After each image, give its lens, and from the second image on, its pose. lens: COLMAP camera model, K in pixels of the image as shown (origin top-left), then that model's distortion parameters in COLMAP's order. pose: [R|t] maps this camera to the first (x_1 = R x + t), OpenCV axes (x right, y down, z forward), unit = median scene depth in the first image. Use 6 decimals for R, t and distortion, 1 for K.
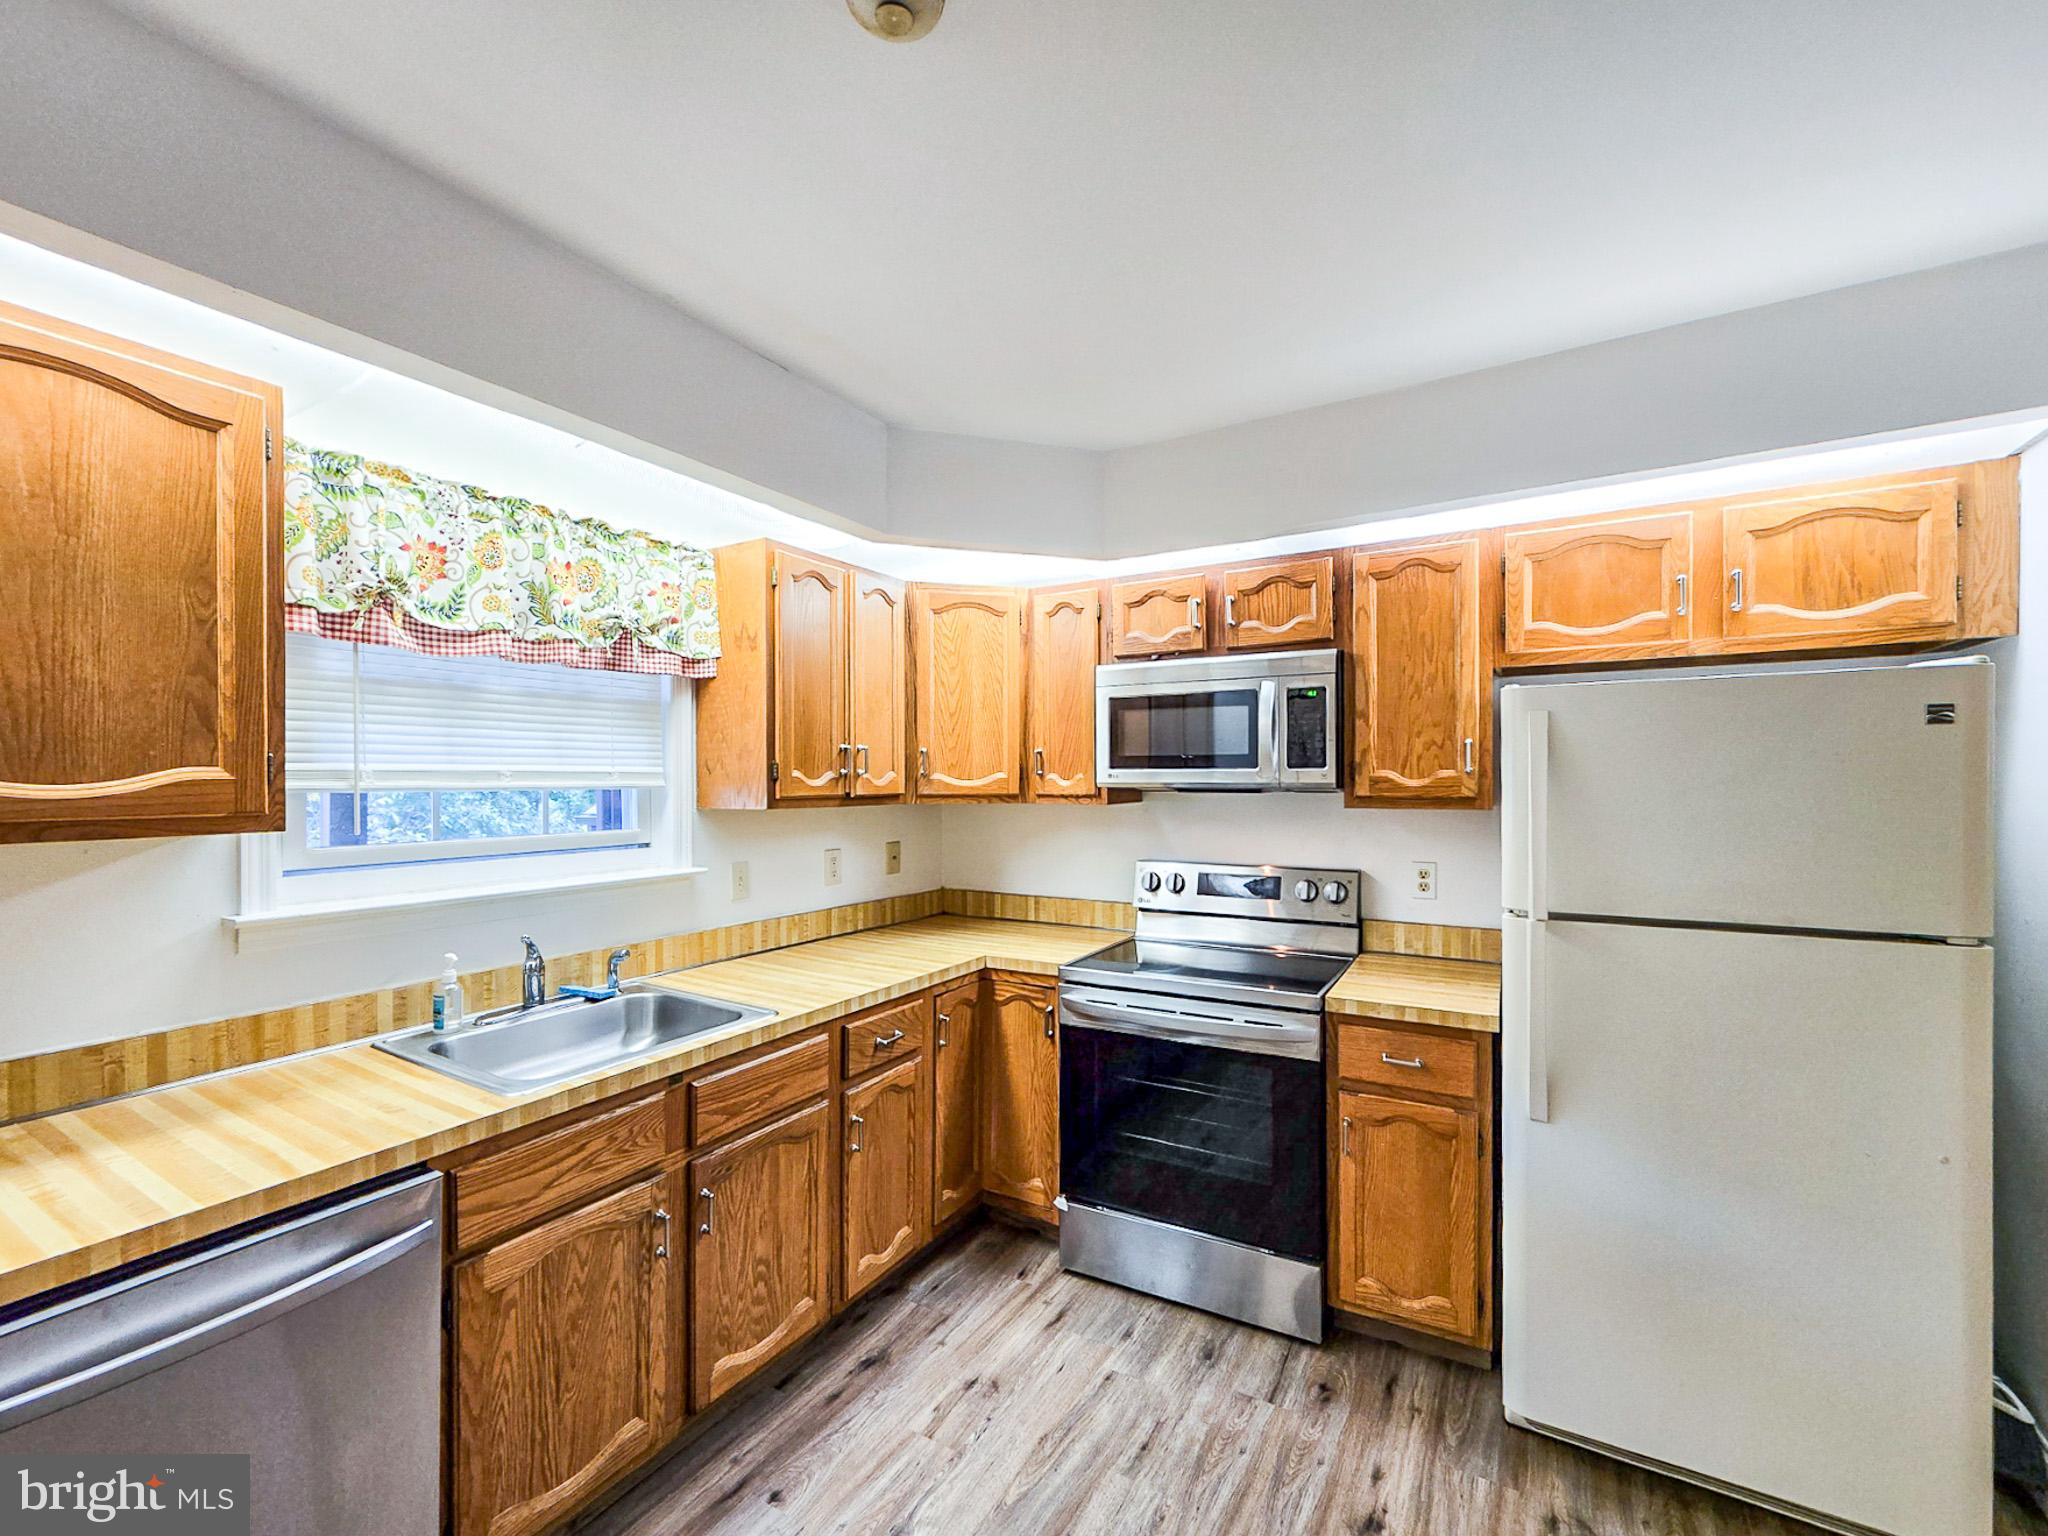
lens RADIAL K [[857.9, 0, 1036.7], [0, 857.9, 771.3], [0, 0, 1]] dist [-0.000052, -0.000341]
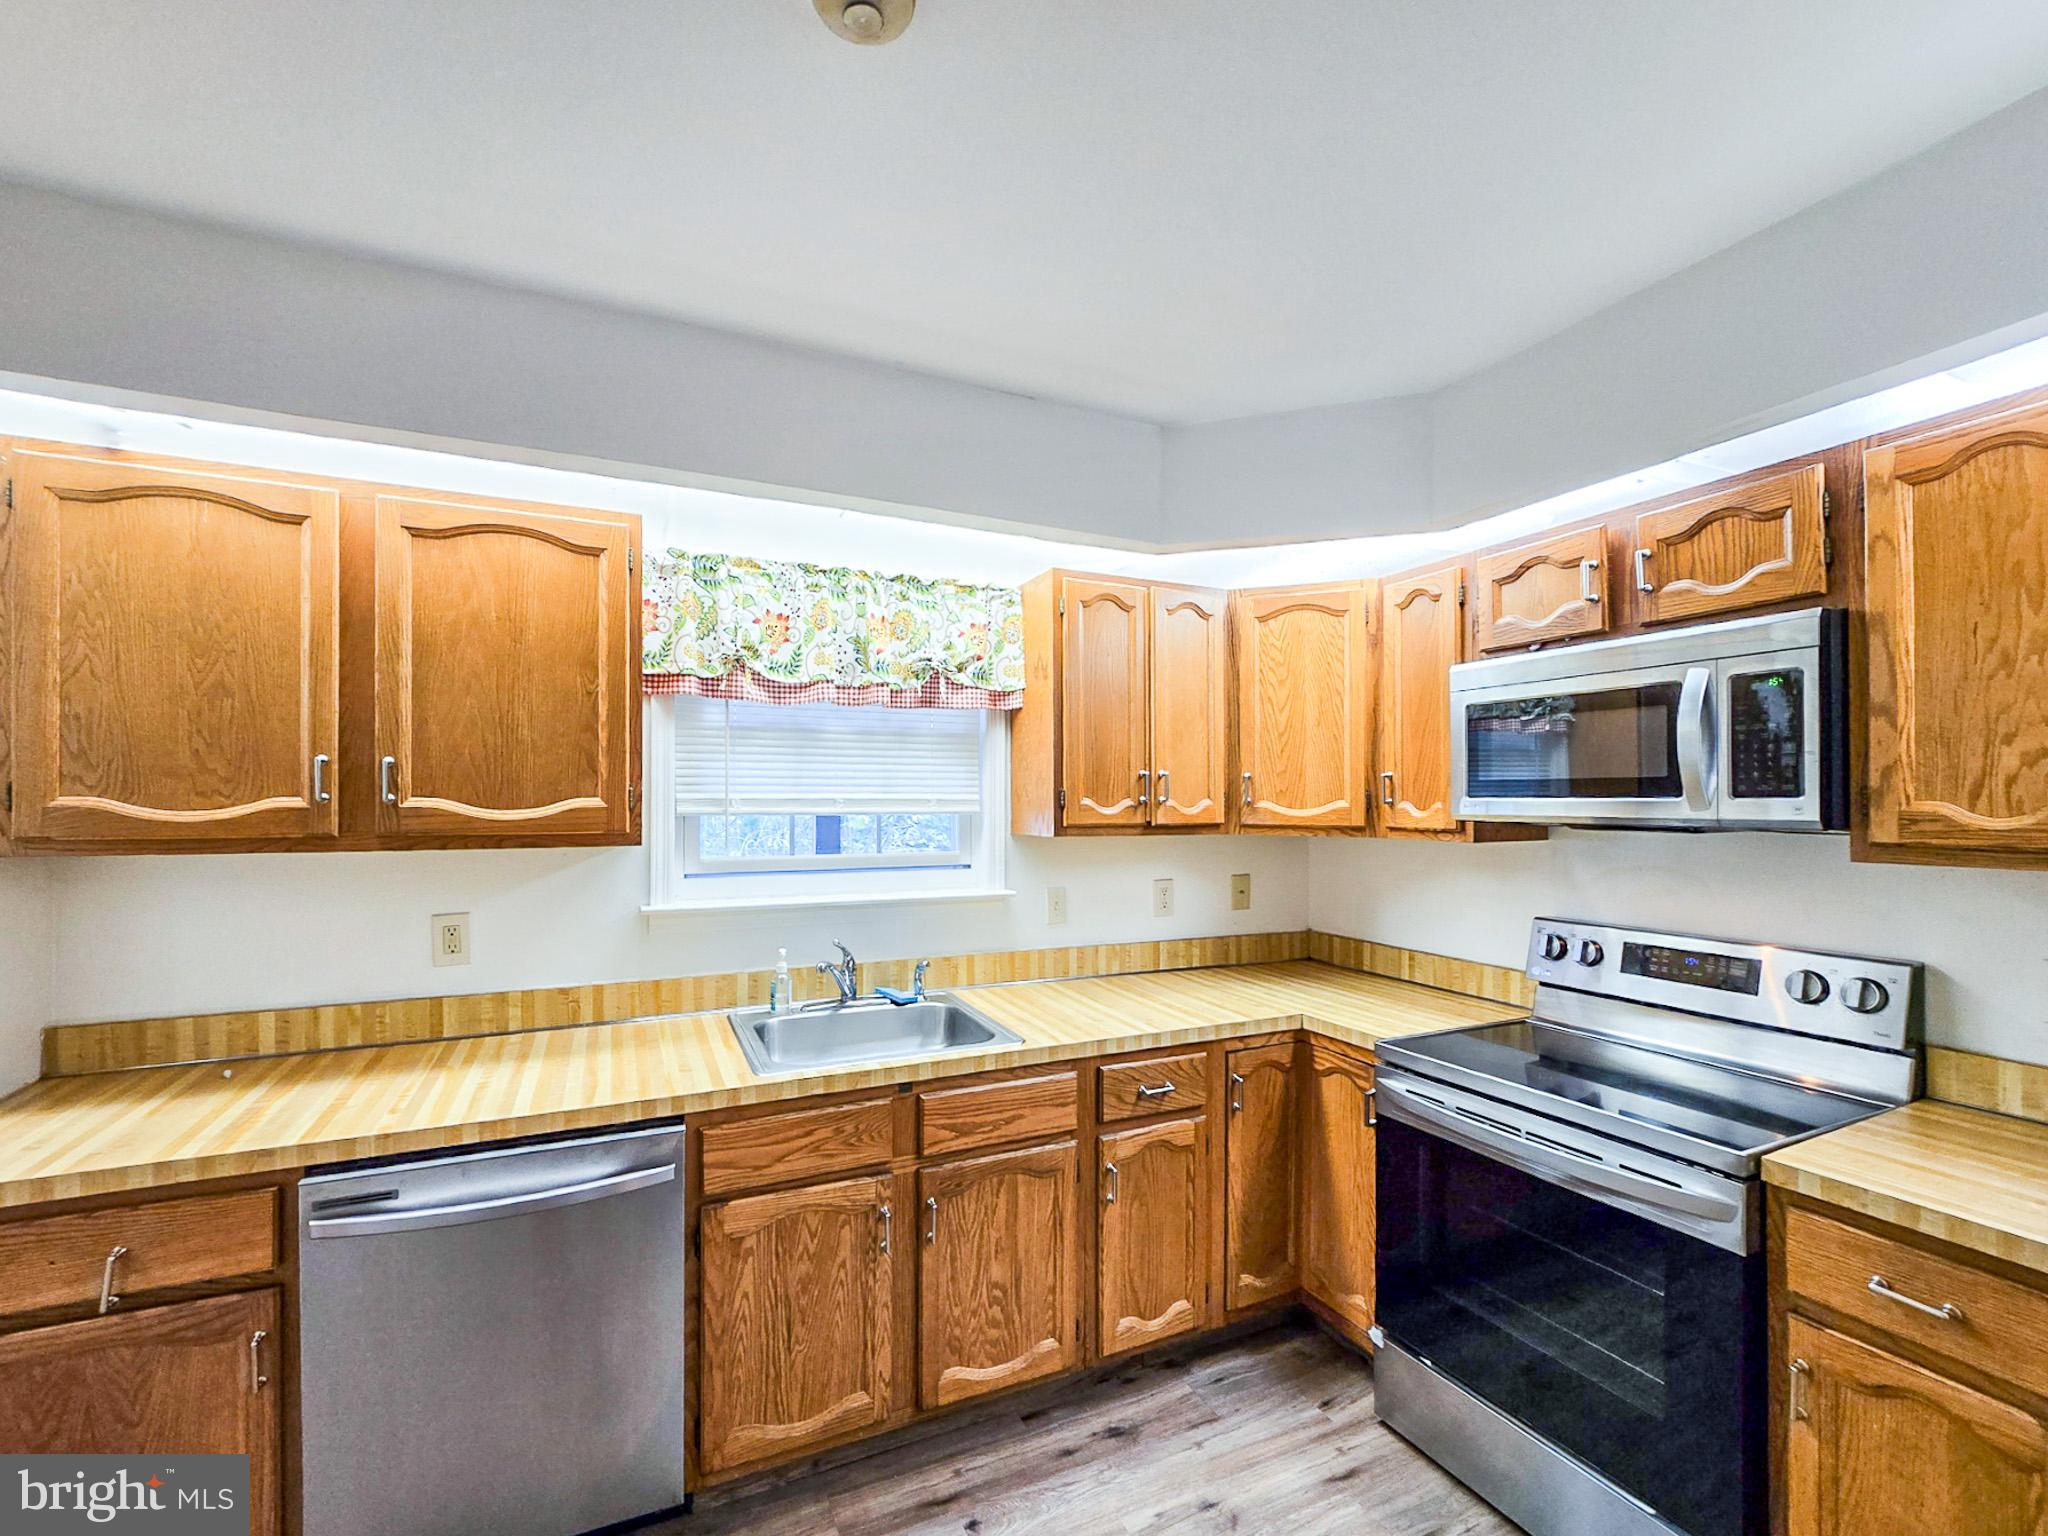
lens RADIAL K [[869.2, 0, 1009.0], [0, 869.2, 787.1], [0, 0, 1]] dist [0.000503, -0.000568]
pose [[0.817958, -0.004505, -0.575260, 0.239693], [0.000571, 0.999975, -0.007019, -0.007456], [0.575277, 0.005412, 0.817940, 0.142476]]
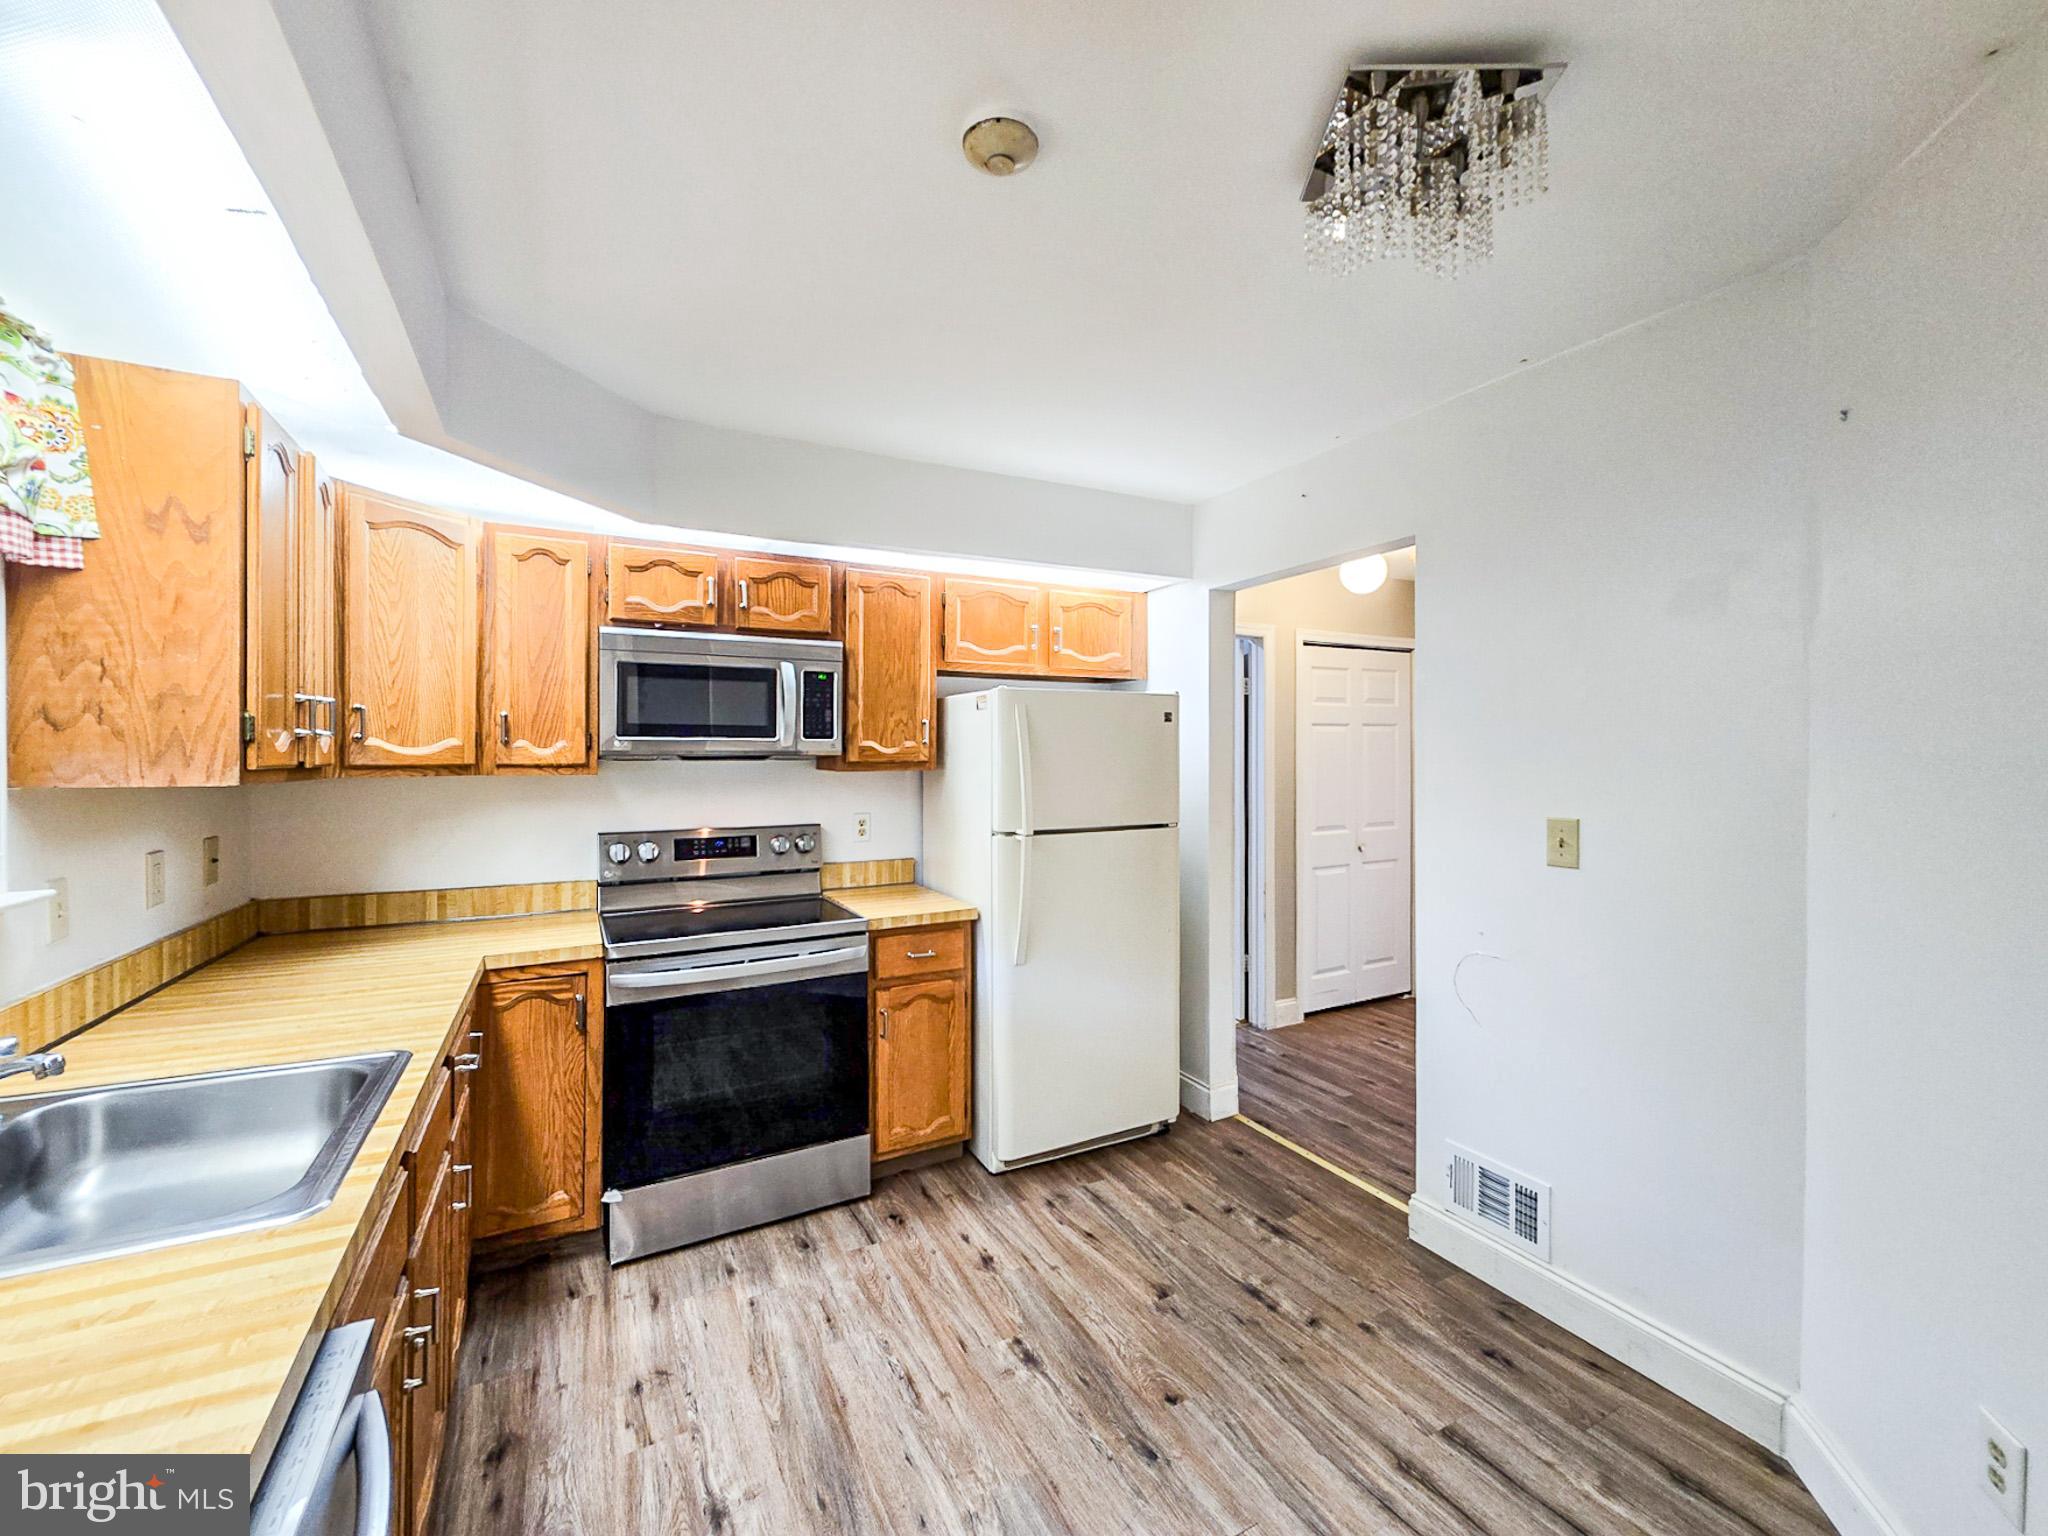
lens RADIAL K [[856.2, 0, 1026.7], [0, 856.2, 743.1], [0, 0, 1]] dist [0.000364, -0.000290]
pose [[0.526717, 0.013647, 0.849931, -0.587852], [-0.006850, 0.999907, -0.011809, 0.015781], [-0.850013, 0.000398, 0.526762, 0.130132]]
